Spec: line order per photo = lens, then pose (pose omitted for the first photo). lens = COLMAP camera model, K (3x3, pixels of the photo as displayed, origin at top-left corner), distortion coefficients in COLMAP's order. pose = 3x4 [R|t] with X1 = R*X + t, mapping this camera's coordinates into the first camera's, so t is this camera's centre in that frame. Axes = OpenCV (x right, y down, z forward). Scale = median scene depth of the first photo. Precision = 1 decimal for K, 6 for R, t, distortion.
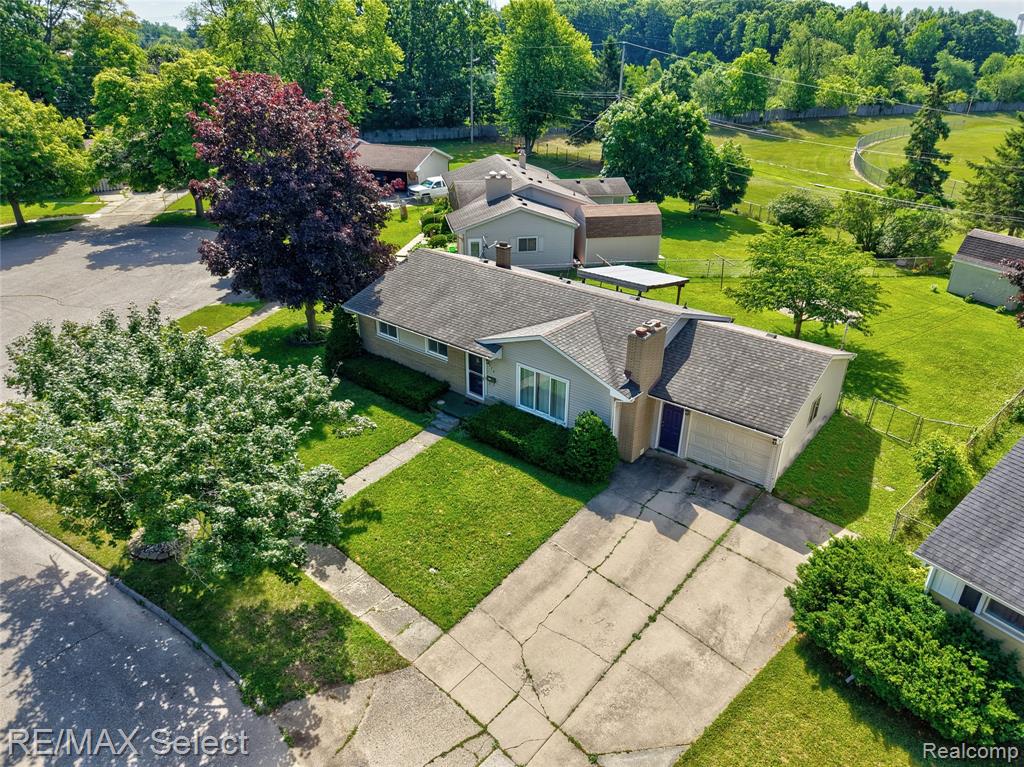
lens RADIAL K [[689.3, 0, 512.0], [0, 689.3, 383.5], [0, 0, 1]] dist [0.021537, -0.022973]
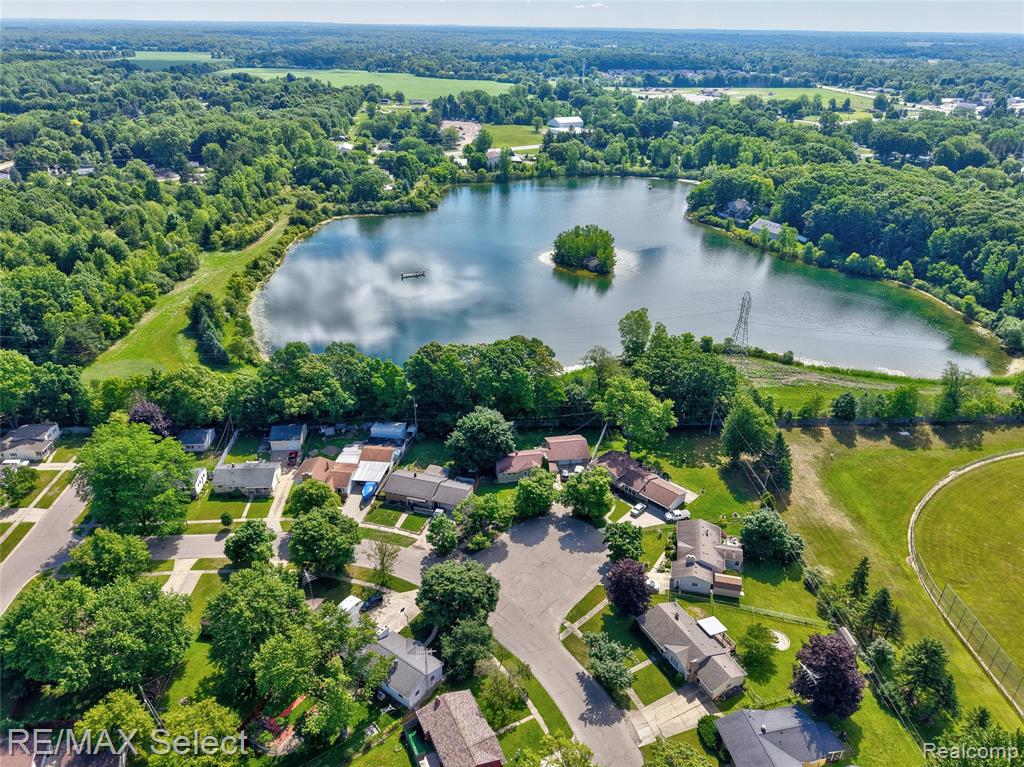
lens RADIAL K [[689.3, 0, 512.0], [0, 689.3, 383.5], [0, 0, 1]] dist [0.021537, -0.022973]
pose [[0.918080, 0.185244, -0.350449, 0.335674], [-0.179259, 0.982543, 0.049754, -1.939129], [0.353548, 0.017143, 0.935259, -3.971857]]
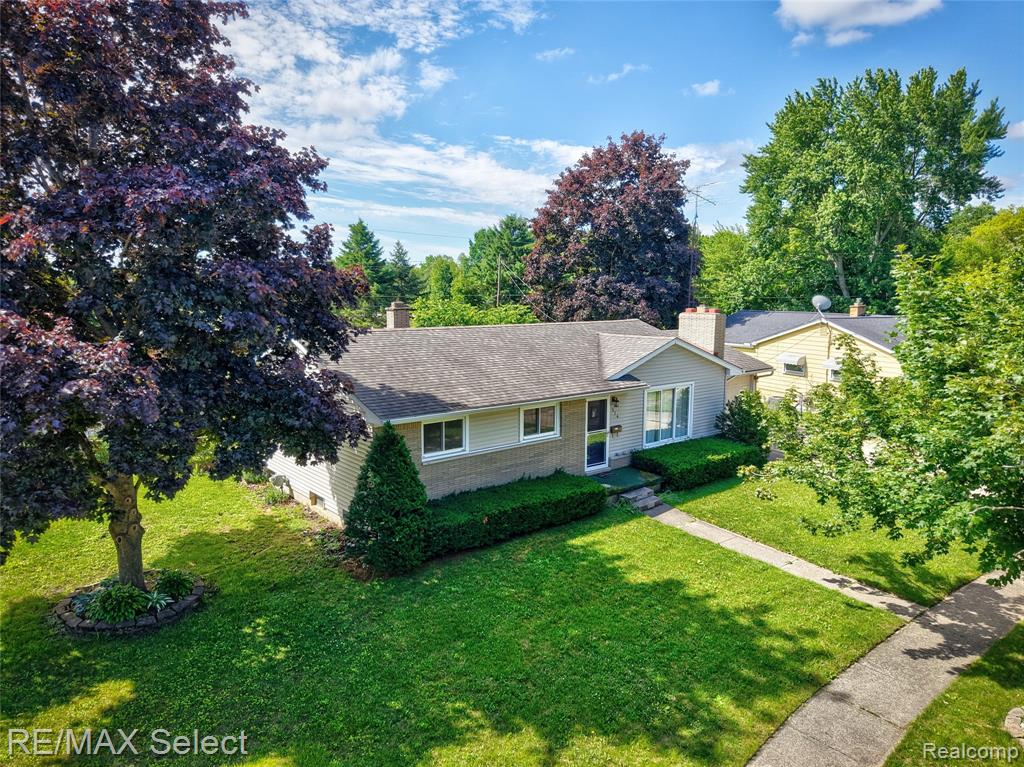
lens RADIAL K [[686.6, 0, 504.5], [0, 686.6, 385.0], [0, 0, 1]] dist [-0.073441, 0.094825]
pose [[0.201916, -0.143446, 0.968841, -0.804218], [0.438150, 0.897937, 0.041633, -0.139939], [-0.875931, 0.416092, 0.244158, 0.956212]]
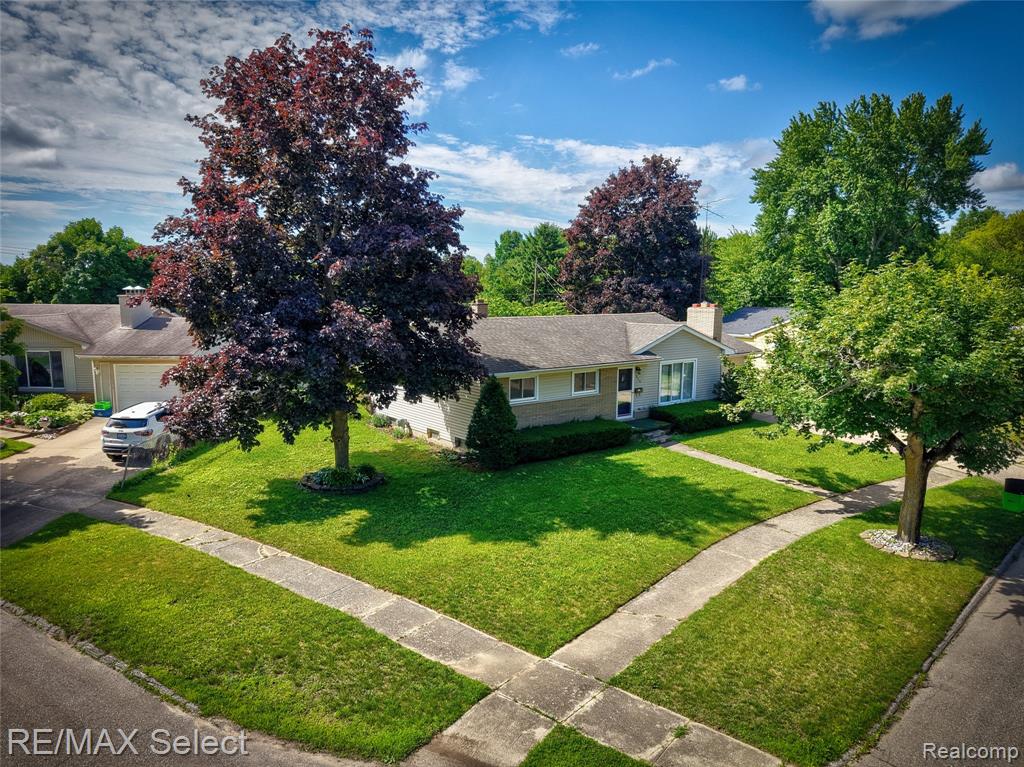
lens RADIAL K [[689.3, 0, 512.0], [0, 689.3, 383.5], [0, 0, 1]] dist [0.021537, -0.022973]
pose [[0.218332, -0.140548, 0.965701, -1.132645], [0.433735, 0.900437, 0.032988, -0.139315], [-0.874188, 0.411655, 0.257554, 0.945409]]
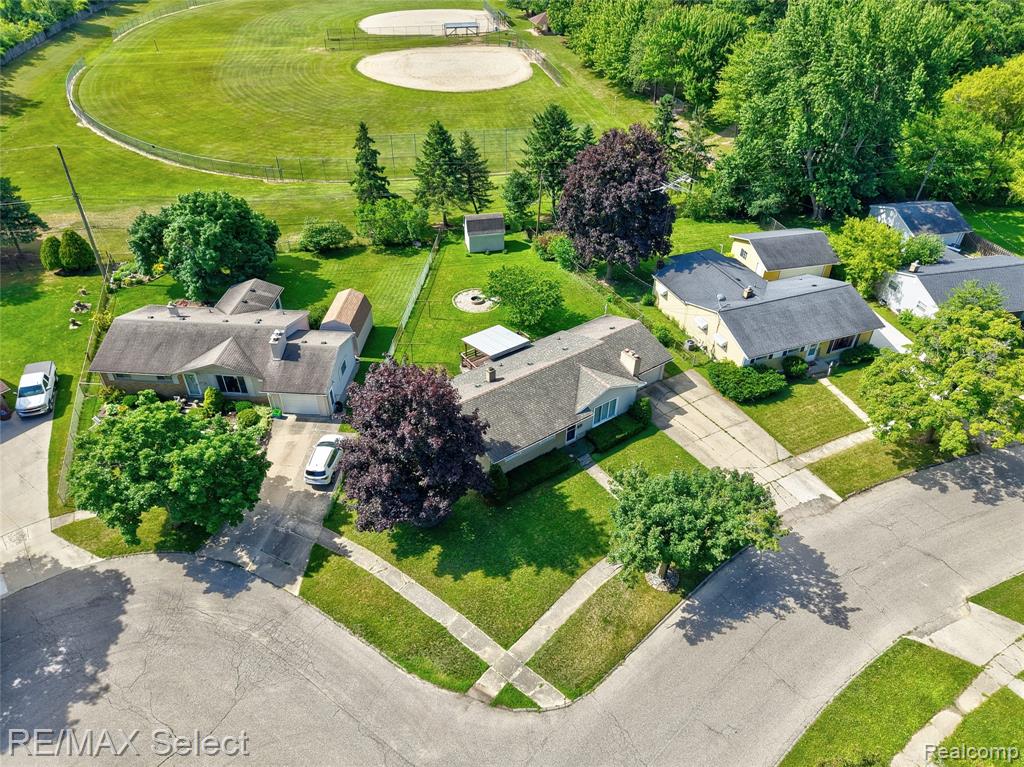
lens RADIAL K [[689.3, 0, 512.0], [0, 689.3, 383.5], [0, 0, 1]] dist [0.021537, -0.022973]
pose [[0.252947, -0.591025, 0.765969, -1.503374], [0.420420, 0.780204, 0.463173, -1.086061], [-0.871358, 0.204870, 0.445828, 0.328385]]
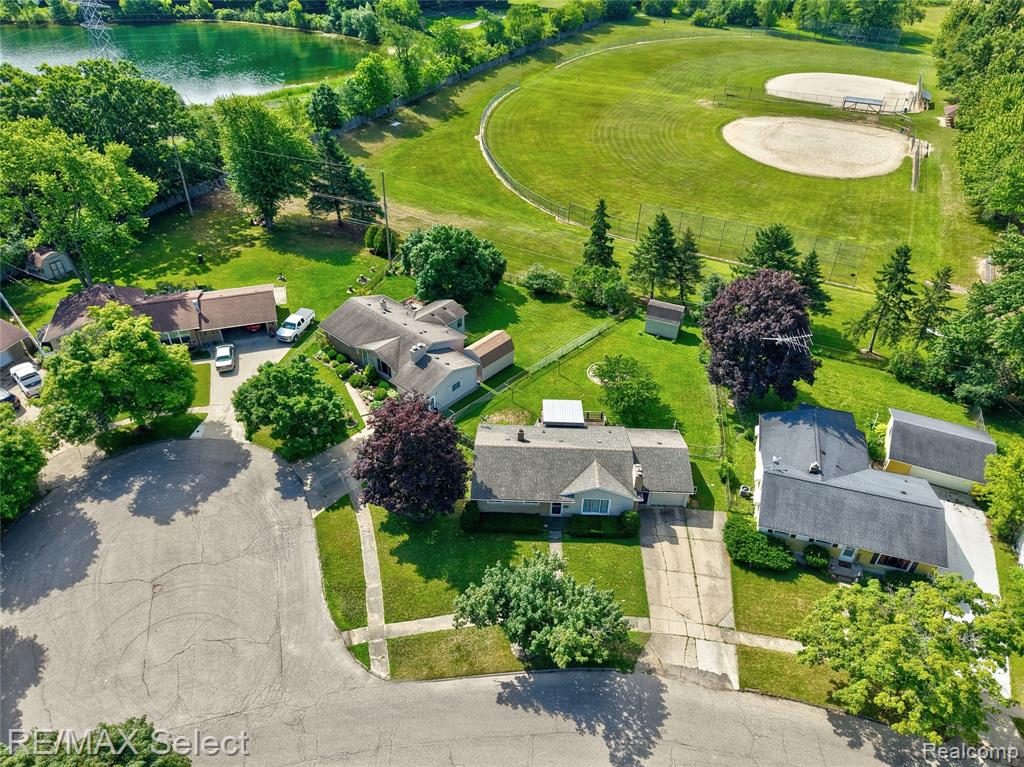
lens RADIAL K [[689.3, 0, 512.0], [0, 689.3, 383.5], [0, 0, 1]] dist [0.021537, -0.022973]
pose [[0.791326, -0.366750, 0.489181, -1.140464], [0.266147, 0.926955, 0.264426, -1.037098], [-0.550427, -0.079054, 0.831132, -0.709594]]
